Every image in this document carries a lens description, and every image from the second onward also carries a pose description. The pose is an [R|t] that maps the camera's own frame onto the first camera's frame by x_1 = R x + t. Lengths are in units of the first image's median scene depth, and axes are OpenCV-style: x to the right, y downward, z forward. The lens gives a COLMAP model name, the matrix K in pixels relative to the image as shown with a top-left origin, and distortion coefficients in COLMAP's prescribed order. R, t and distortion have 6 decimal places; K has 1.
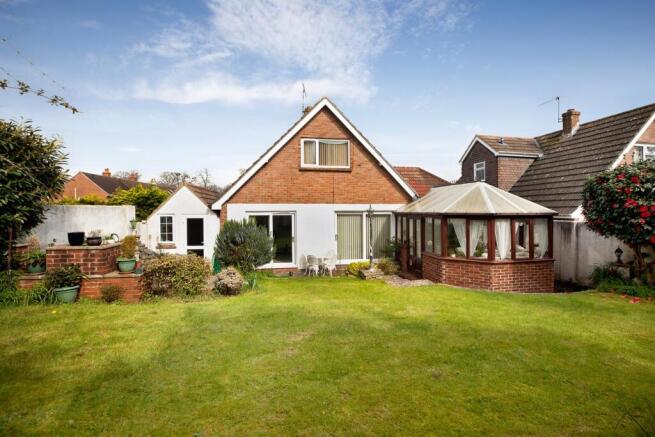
lens RADIAL K [[333.7, 0, 327.5], [0, 333.7, 218.5], [0, 0, 1]] dist [-0.042642, 0.000261]
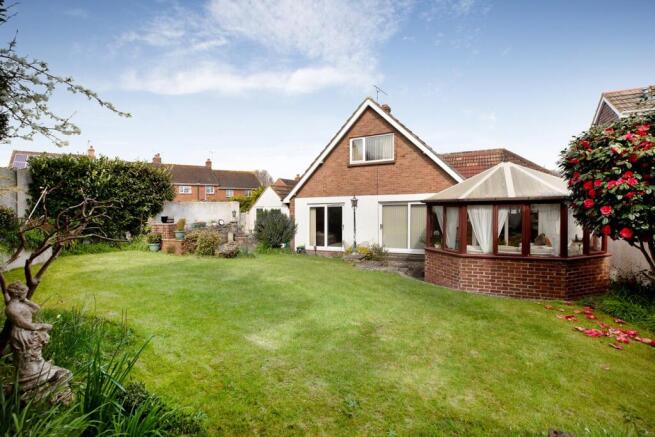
lens RADIAL K [[333.7, 0, 327.5], [0, 333.7, 218.5], [0, 0, 1]] dist [-0.042642, 0.000261]
pose [[0.764680, 0.006356, -0.644379, 0.603748], [0.004000, 0.999885, 0.014610, 0.015889], [0.644398, -0.013749, 0.764567, 0.072968]]
